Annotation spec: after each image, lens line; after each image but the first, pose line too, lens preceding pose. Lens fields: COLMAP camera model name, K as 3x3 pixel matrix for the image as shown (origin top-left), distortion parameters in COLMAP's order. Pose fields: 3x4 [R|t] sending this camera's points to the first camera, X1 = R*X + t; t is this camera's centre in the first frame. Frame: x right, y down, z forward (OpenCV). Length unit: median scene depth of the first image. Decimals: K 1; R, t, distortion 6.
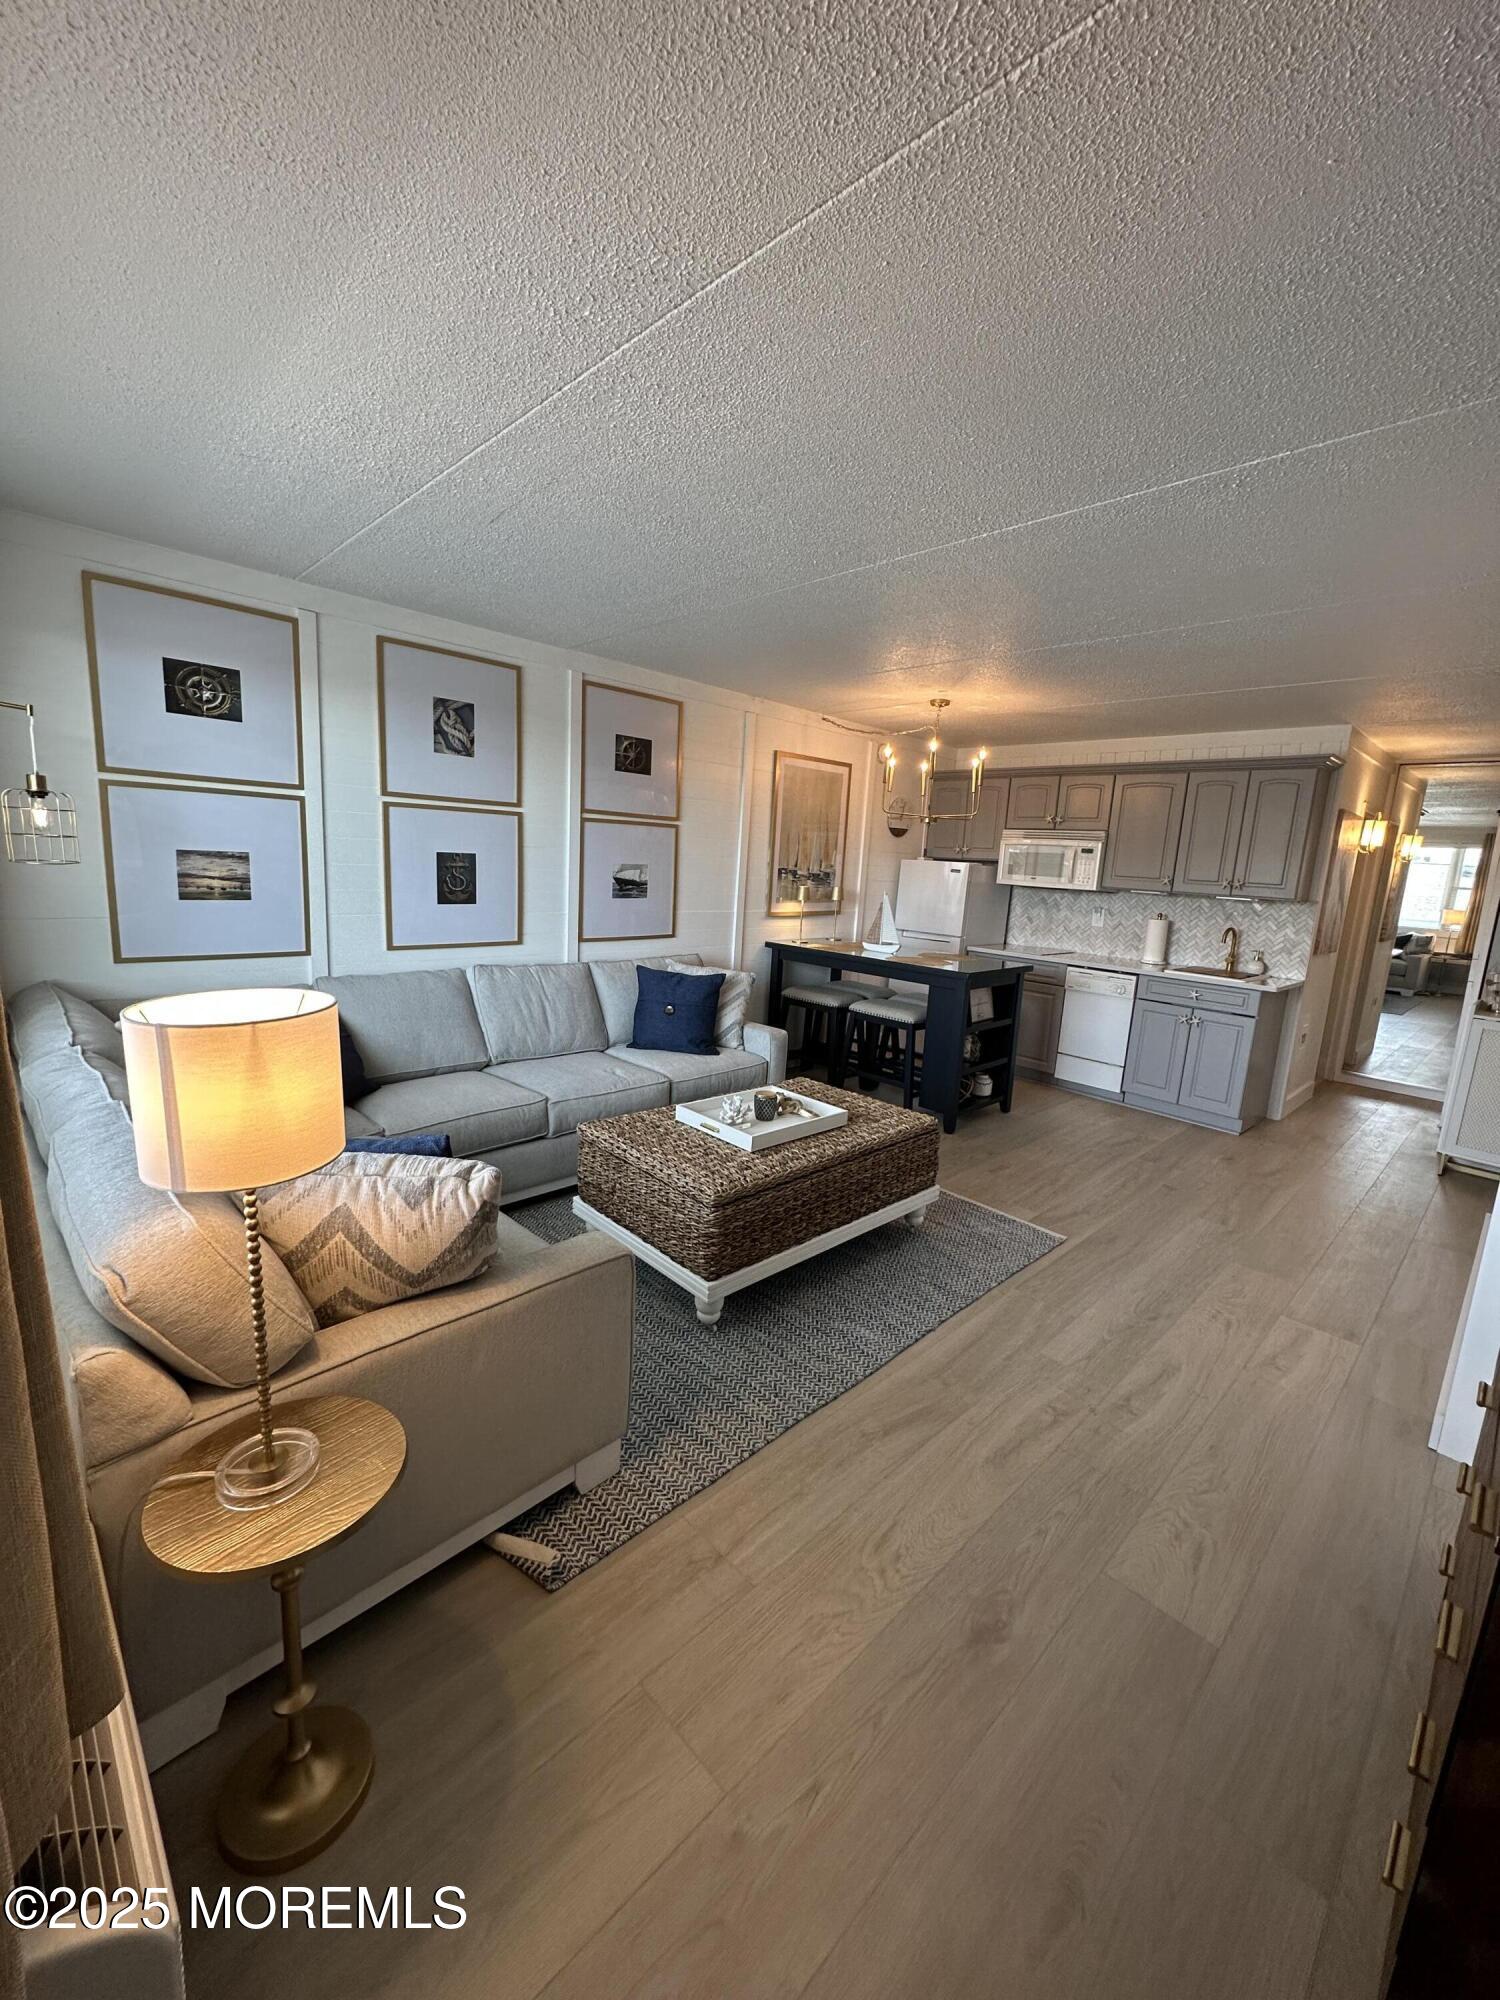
lens RADIAL K [[797.7, 0, 755.5], [0, 797.7, 996.7], [0, 0, 1]] dist [-0.002396, 0.000925]
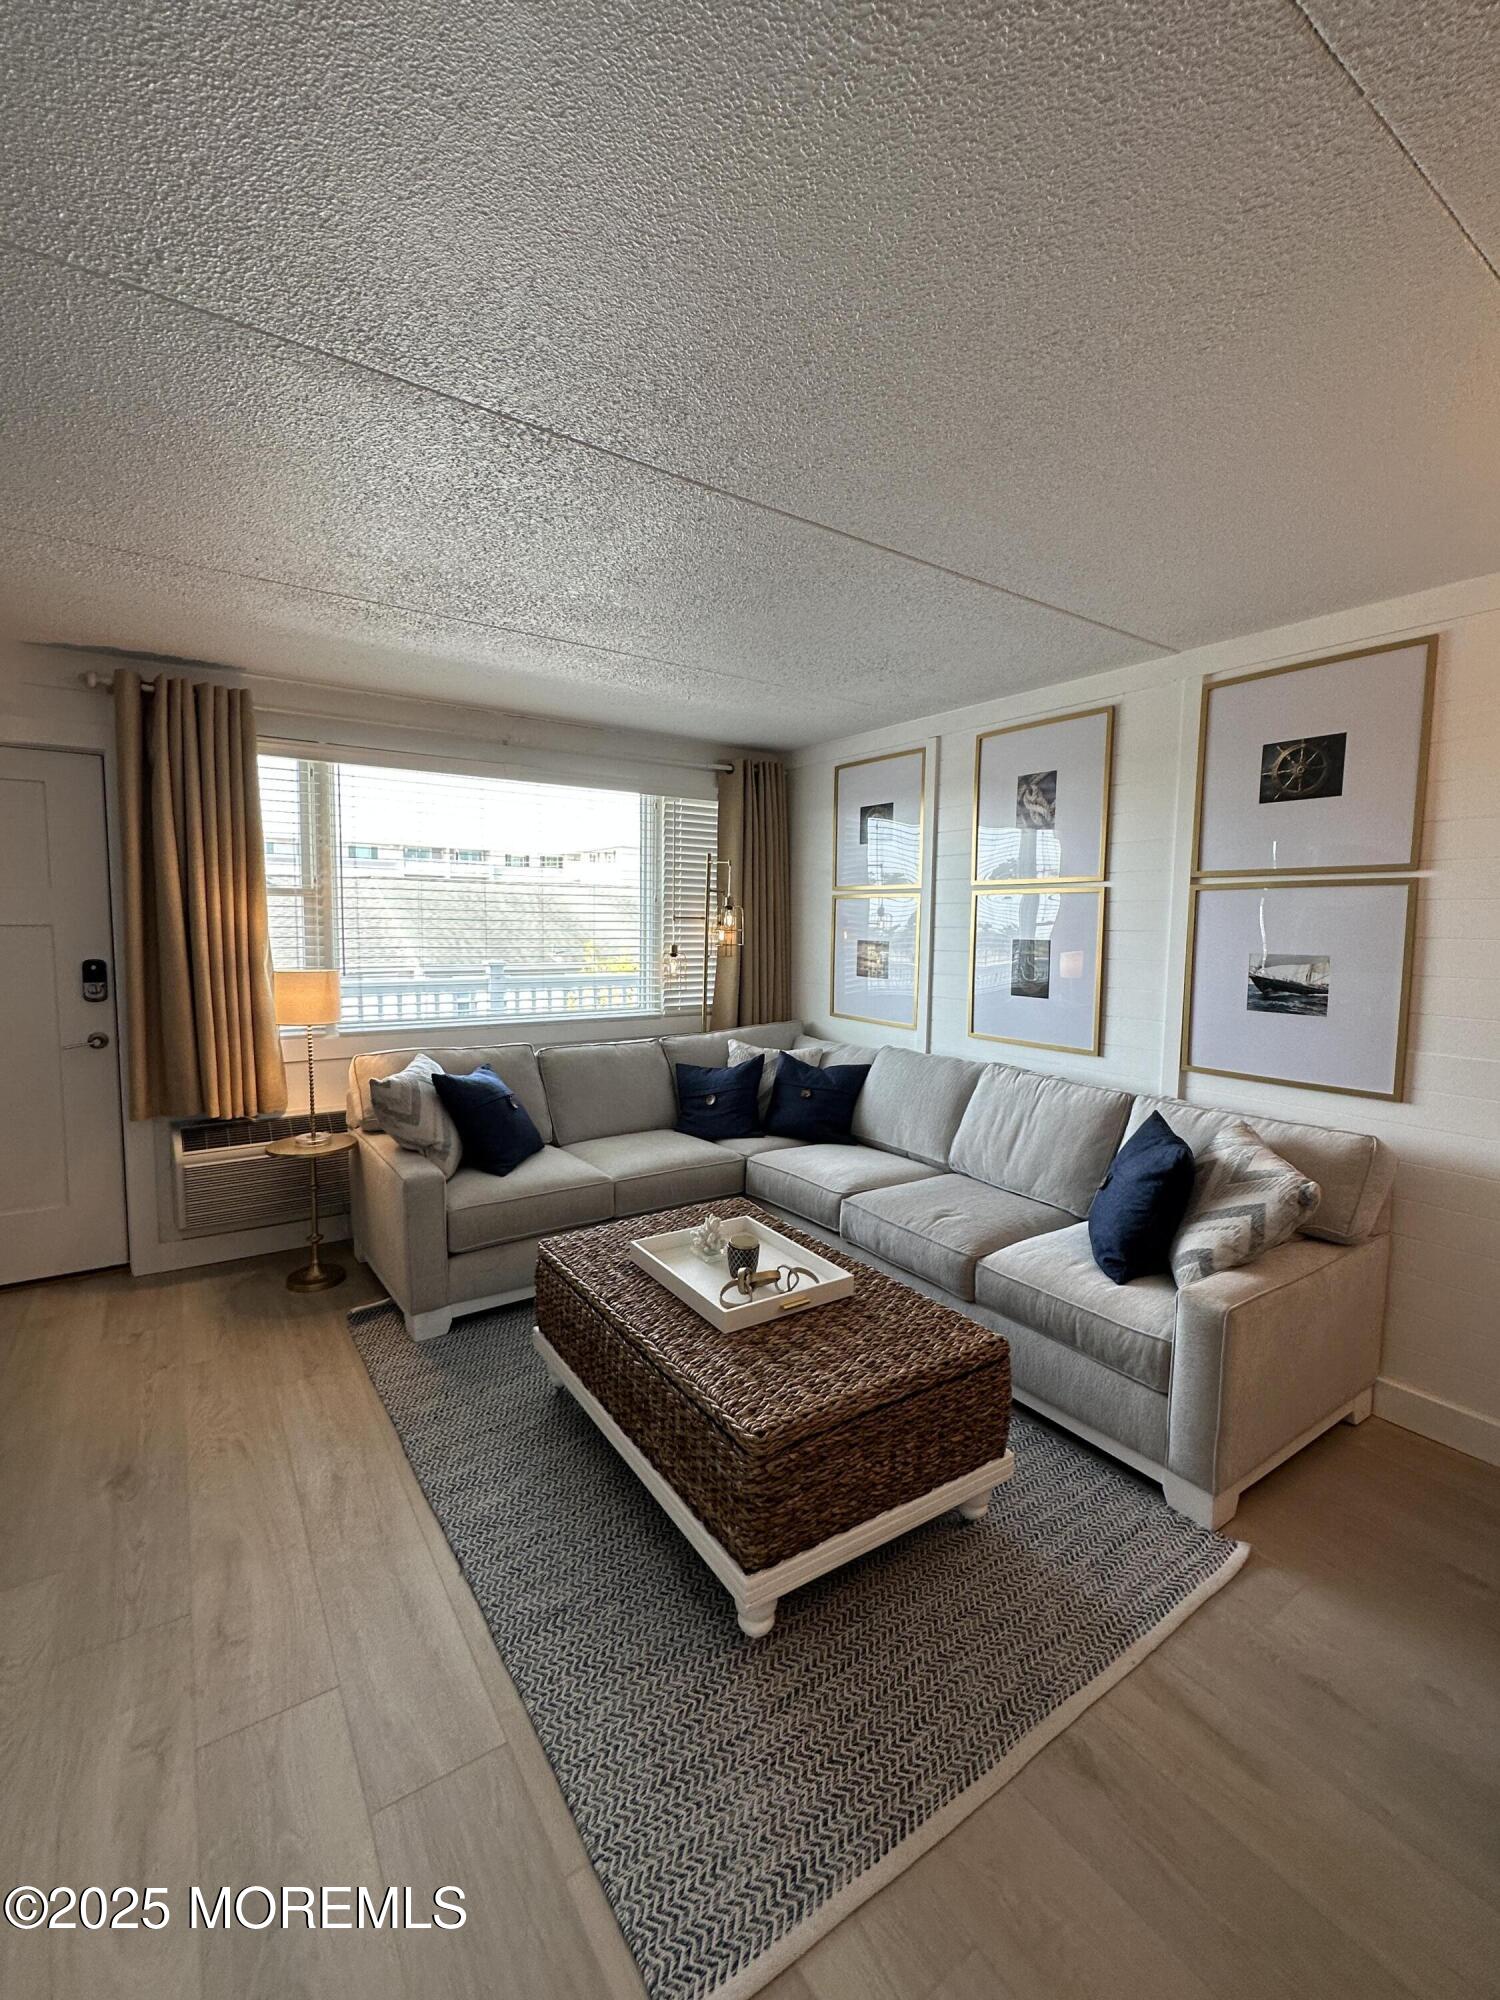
lens RADIAL K [[853.3, 0, 753.5], [0, 853.3, 996.8], [0, 0, 1]] dist [-0.002367, 0.000266]
pose [[-0.176264, 0.031756, -0.983831, 0.532317], [-0.195168, 0.978509, 0.066550, -0.104410], [0.964801, 0.203743, -0.166278, 0.752039]]
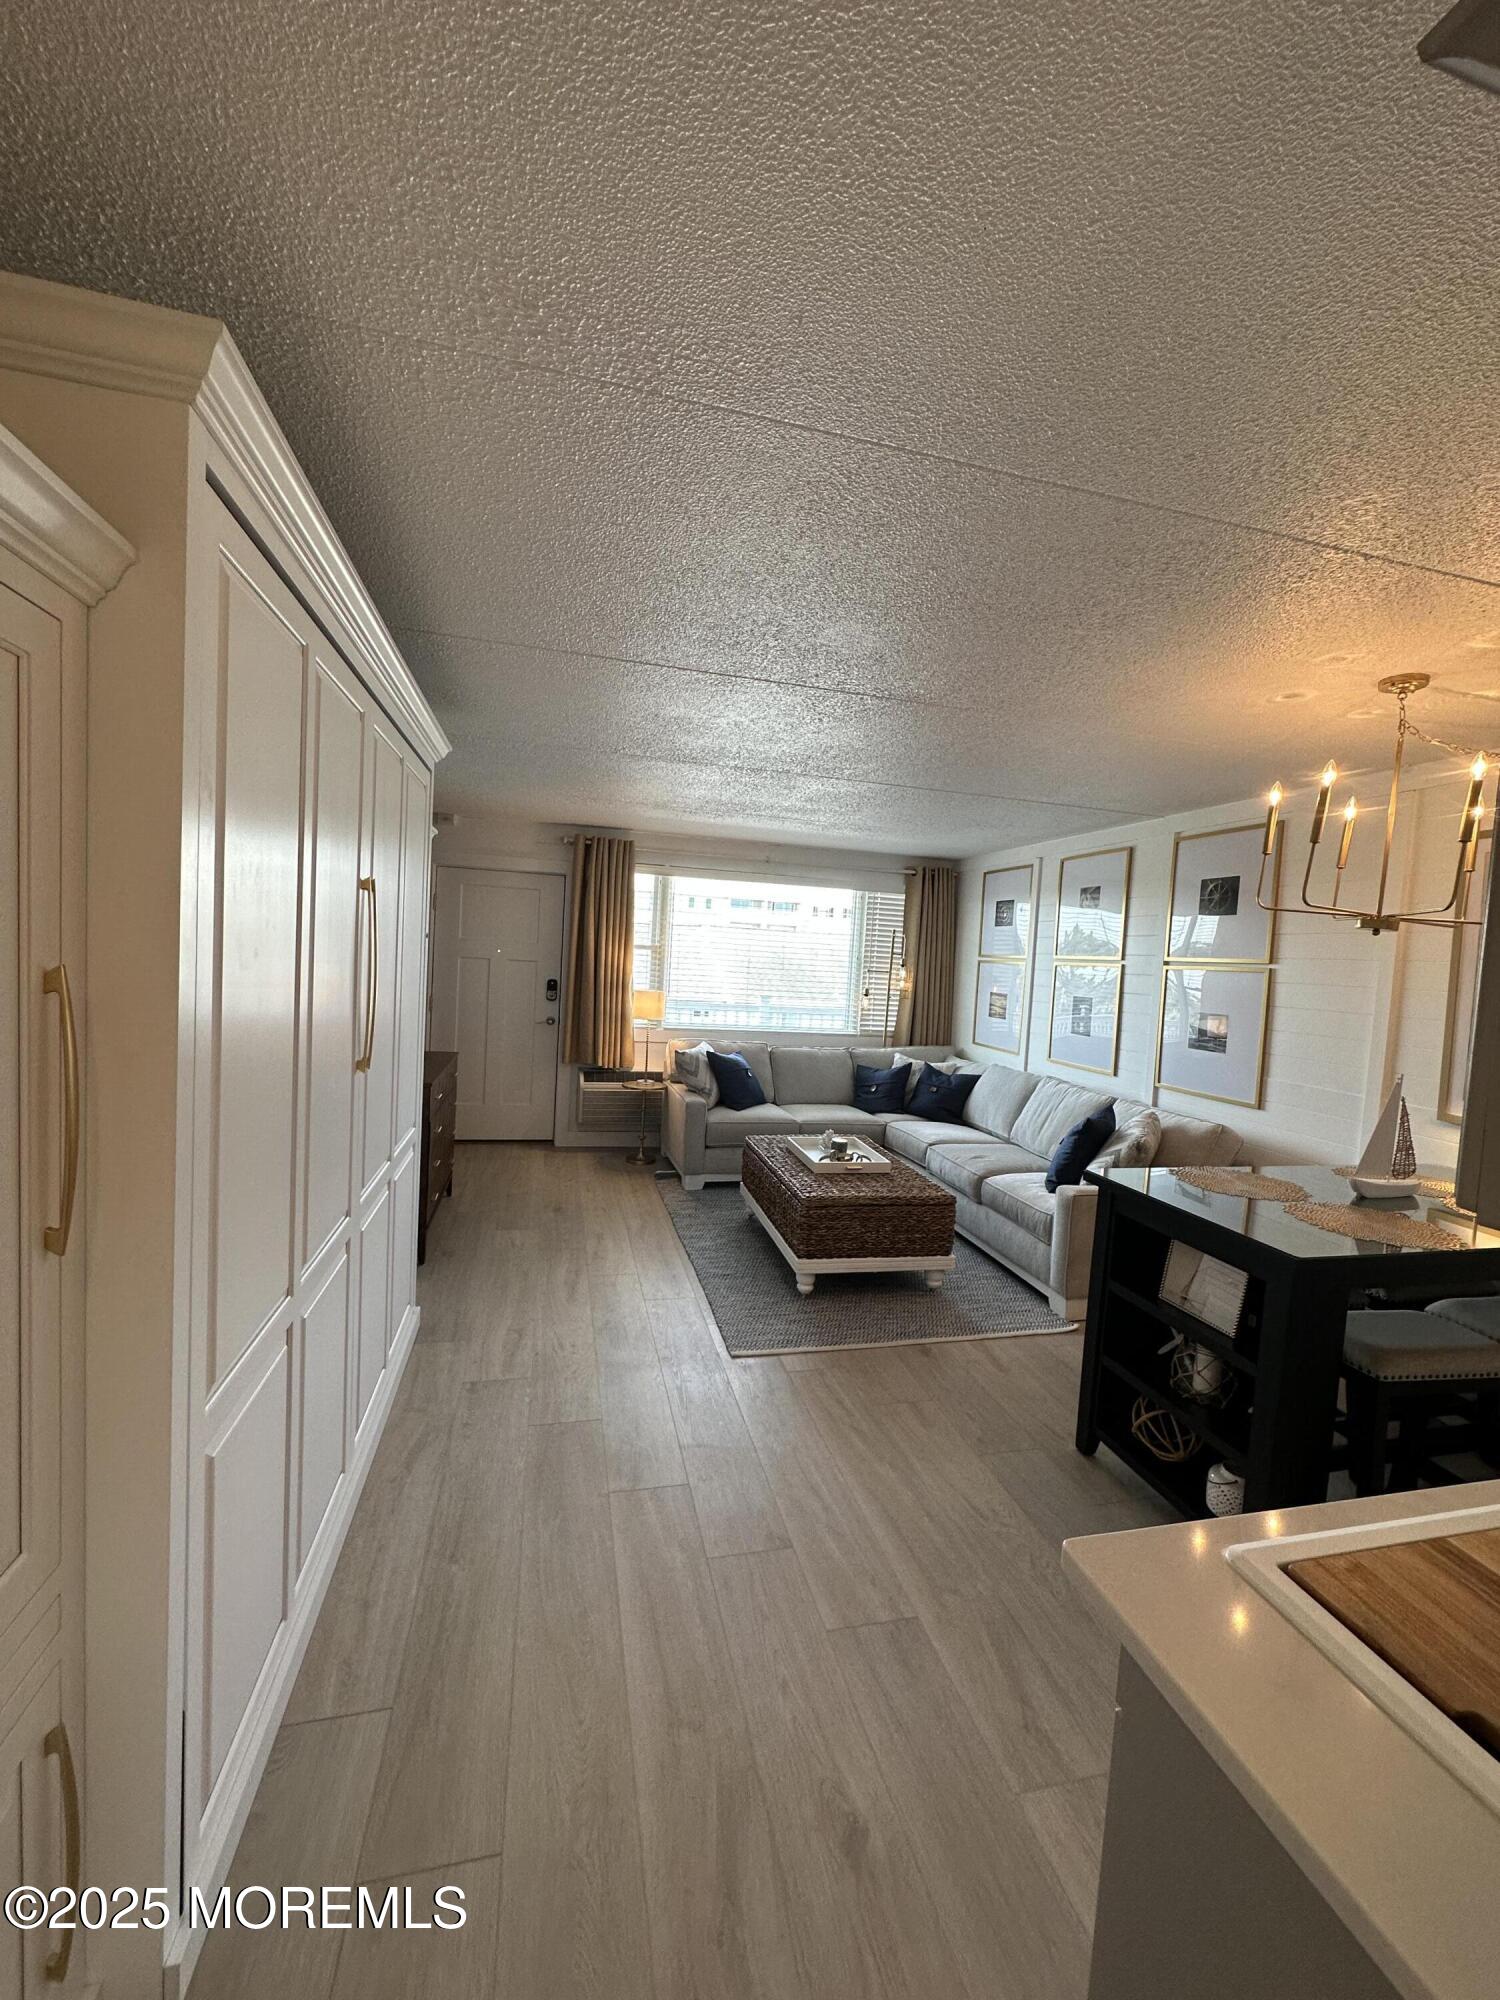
lens RADIAL K [[797.7, 0, 749.4], [0, 797.7, 1001.1], [0, 0, 1]] dist [-0.002396, 0.000925]
pose [[-0.509755, -0.035091, -0.859604, 0.906823], [-0.232701, 0.967548, 0.098497, -0.151146], [0.828252, 0.250240, -0.501378, 1.041840]]
